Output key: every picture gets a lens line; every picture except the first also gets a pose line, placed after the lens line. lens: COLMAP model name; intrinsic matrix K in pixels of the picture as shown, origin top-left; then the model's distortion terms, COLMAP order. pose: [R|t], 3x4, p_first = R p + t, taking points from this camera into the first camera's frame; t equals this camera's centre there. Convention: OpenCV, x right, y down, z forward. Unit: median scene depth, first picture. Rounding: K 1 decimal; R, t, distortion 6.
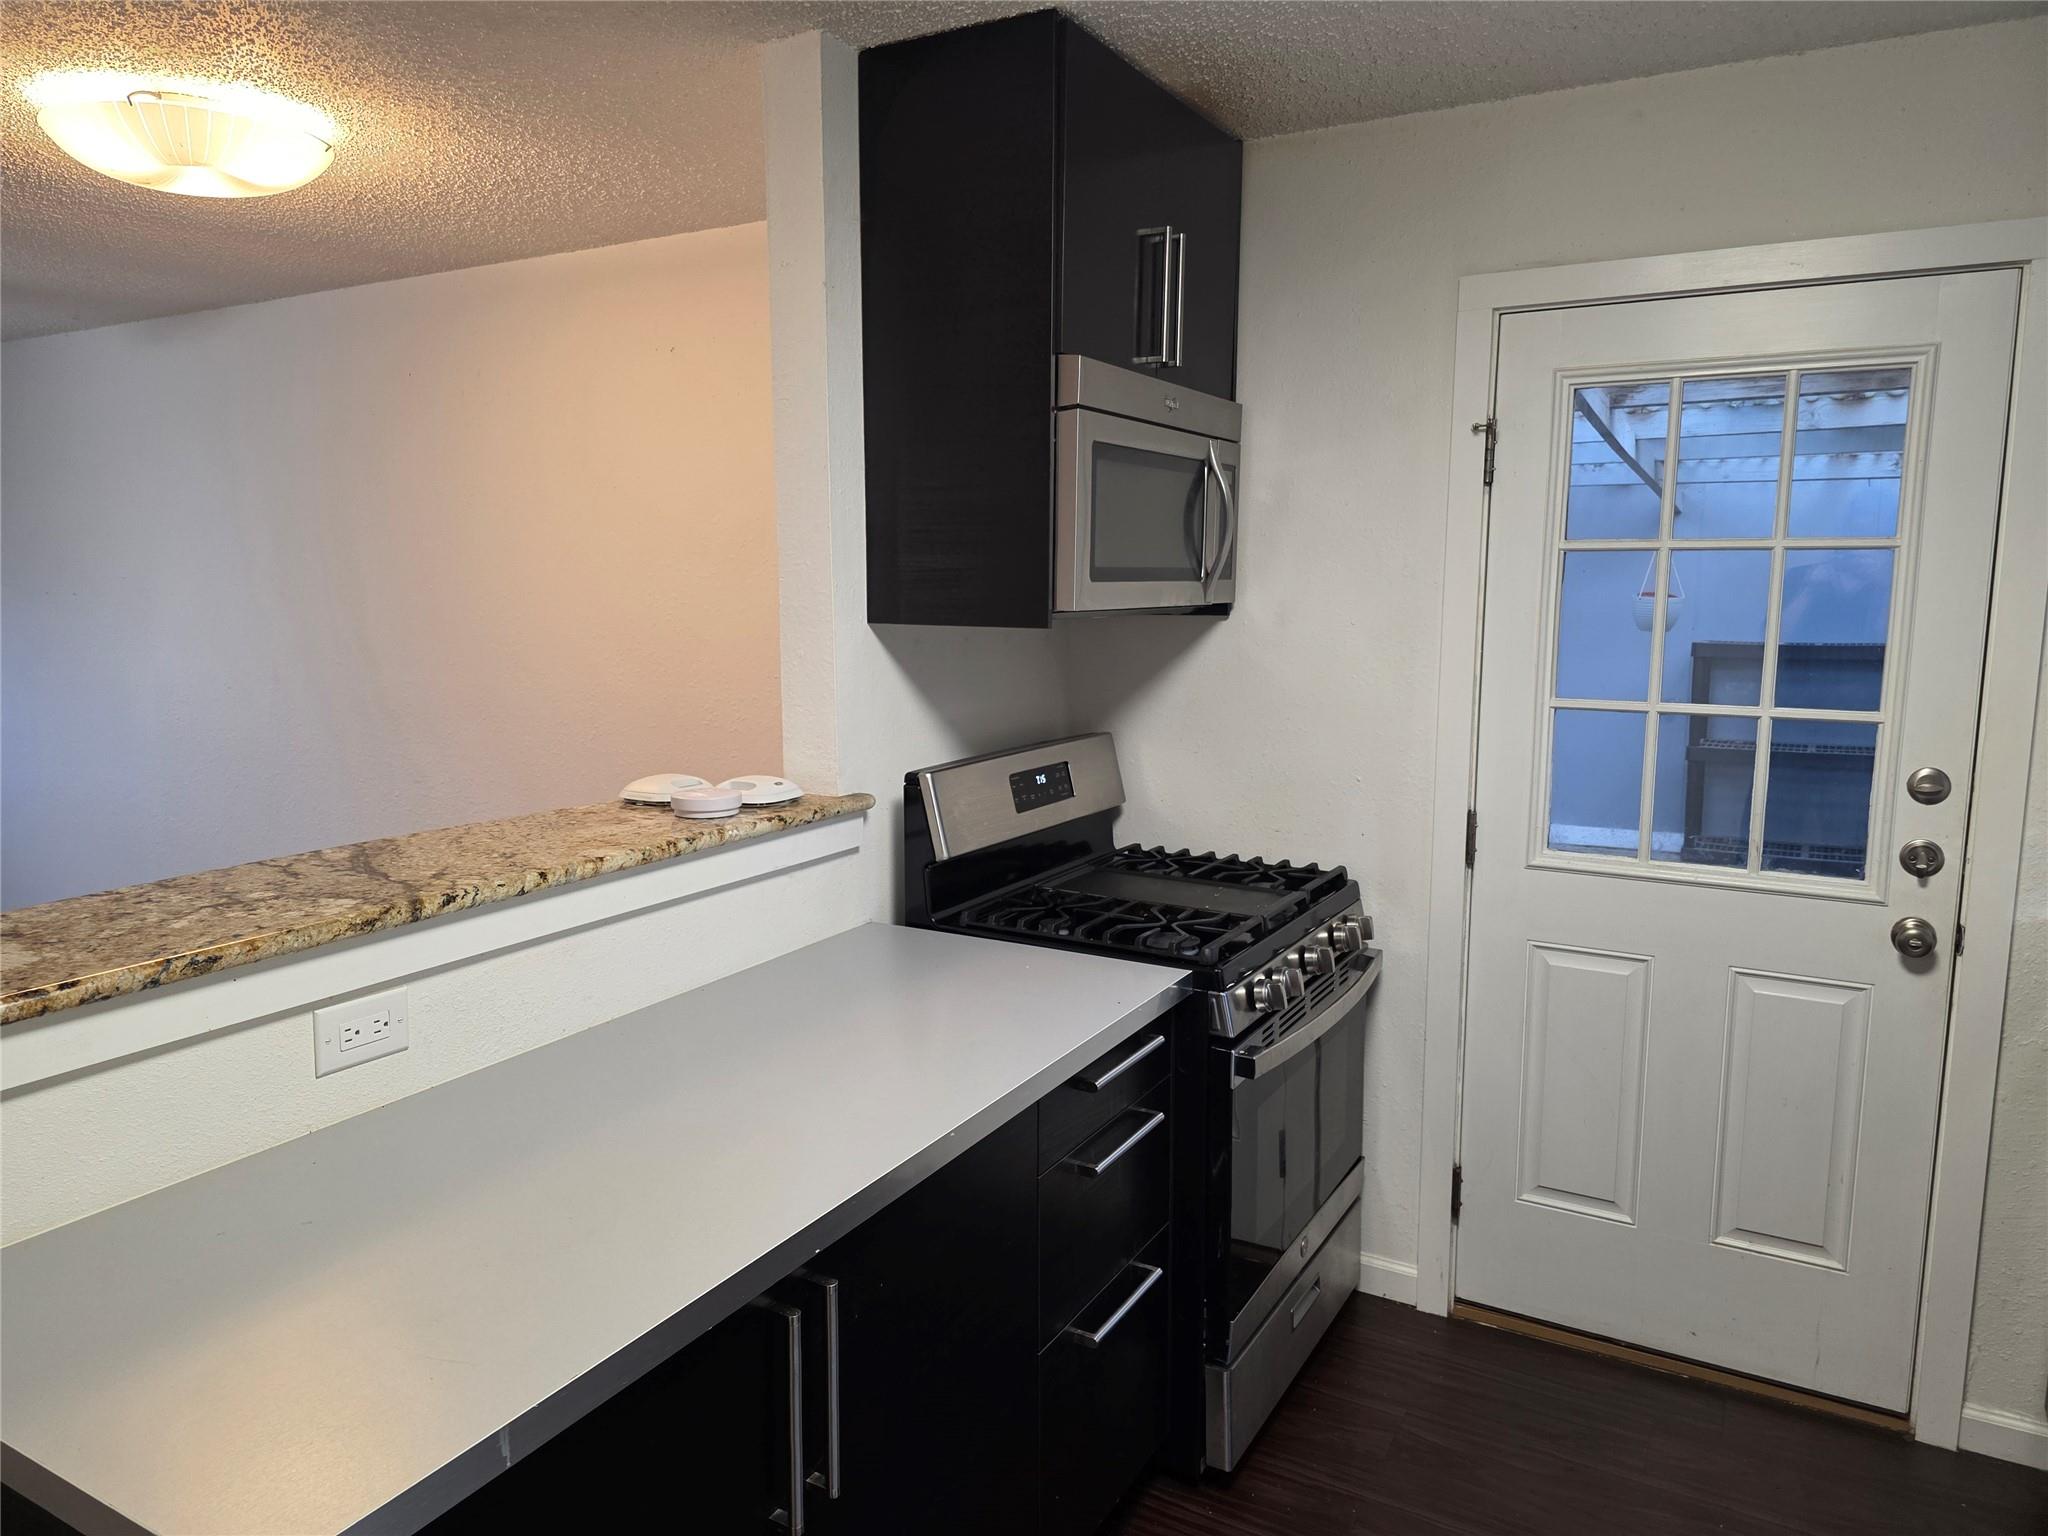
lens RADIAL K [[1392.4, 0, 1008.5], [0, 1392.4, 758.8], [0, 0, 1]] dist [0.035079, -0.023299]
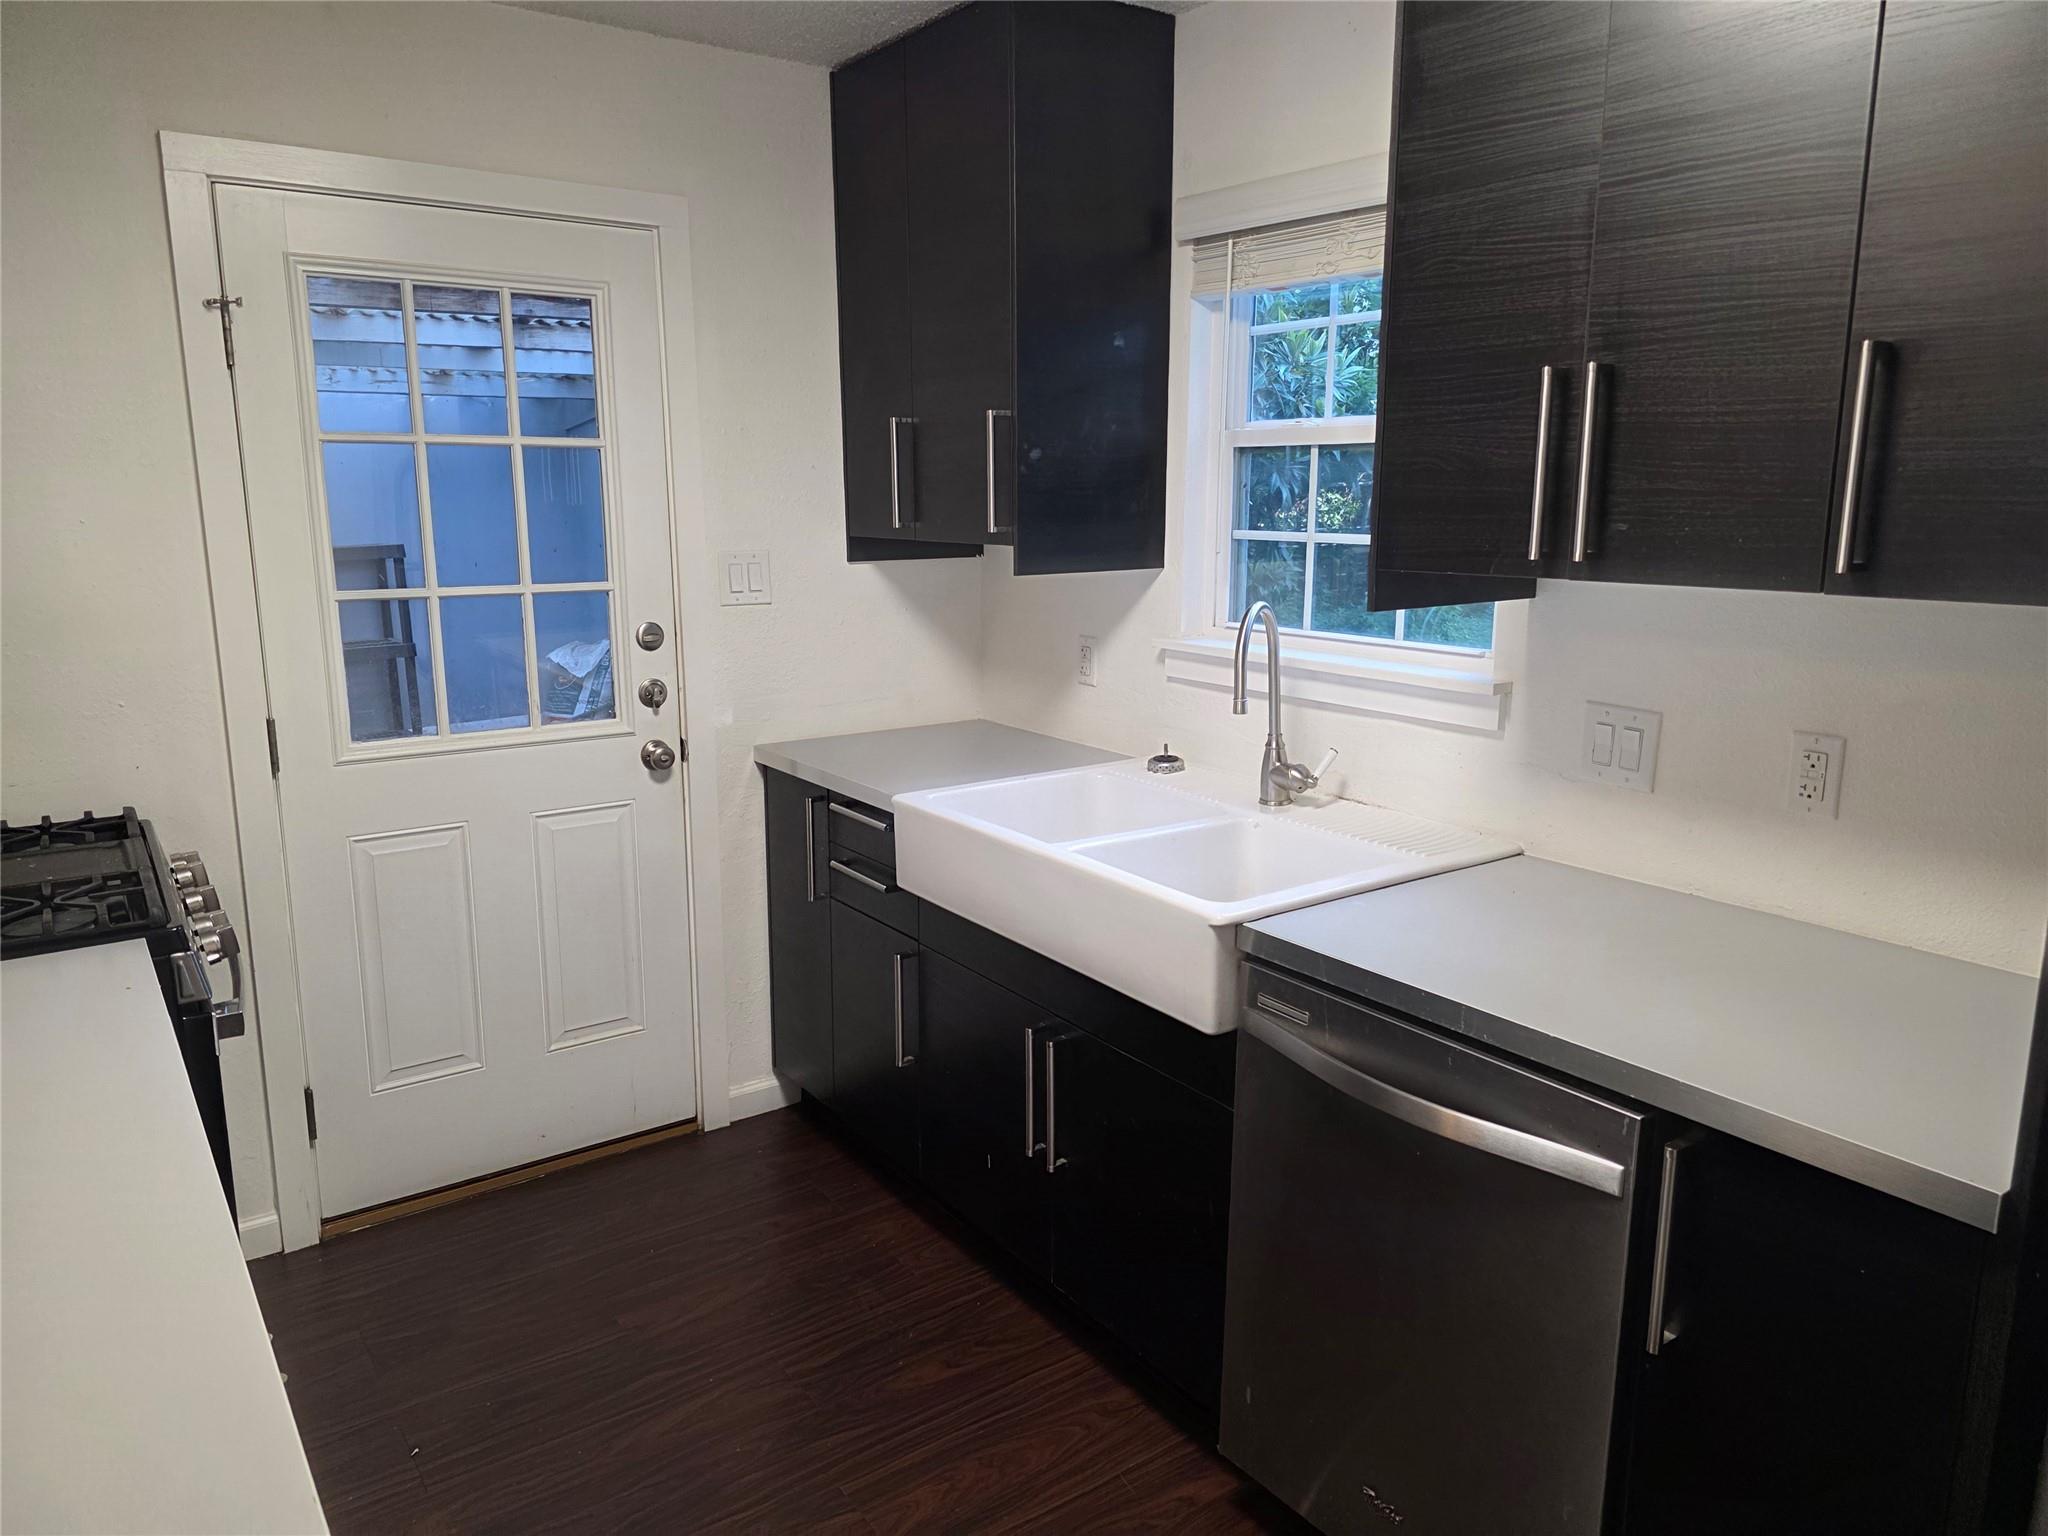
lens RADIAL K [[1392.4, 0, 1005.9], [0, 1392.4, 765.0], [0, 0, 1]] dist [0.035079, -0.023299]
pose [[0.424619, -0.176119, 0.888077, -0.326422], [0.130085, 0.982587, 0.132664, 0.007671], [-0.895978, 0.059194, 0.440136, 0.143401]]
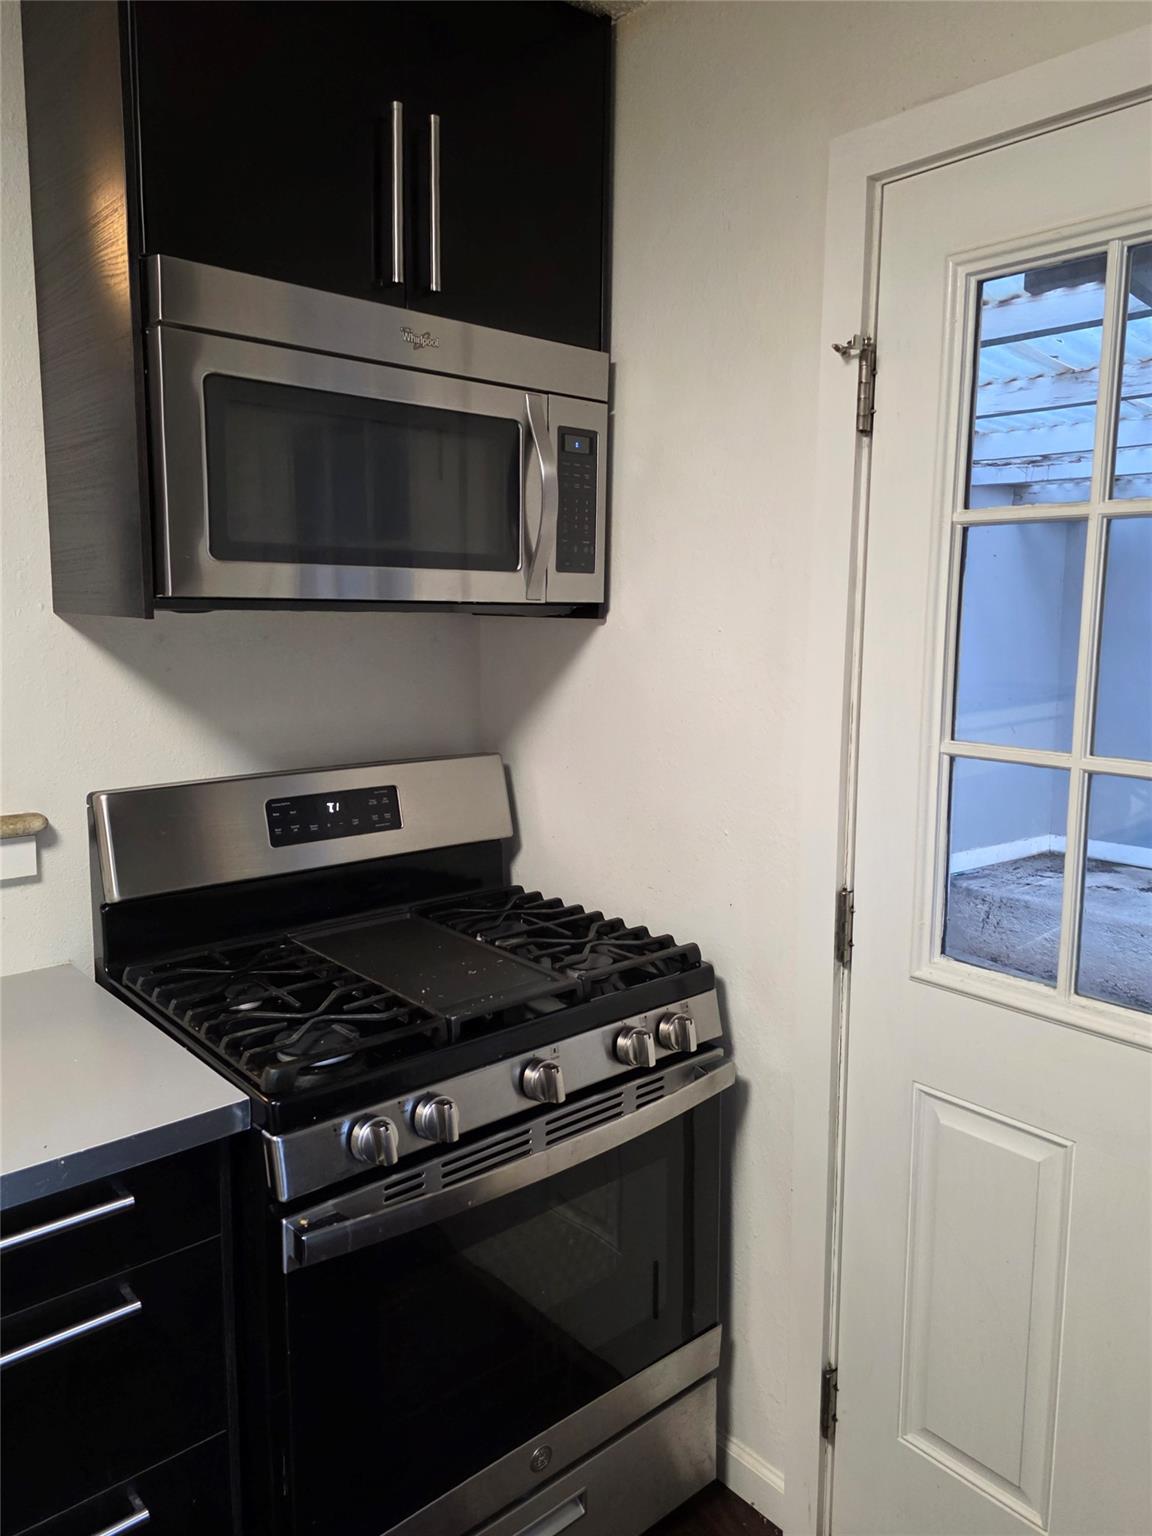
lens RADIAL K [[1113.6, 0, 551.3], [0, 1113.6, 745.9], [0, 0, 1]] dist [0.021307, -0.001713]
pose [[0.945230, 0.048226, -0.322824, 0.393800], [-0.048818, 0.998788, 0.006266, -0.035623], [0.322735, 0.009837, 0.946438, 0.430057]]
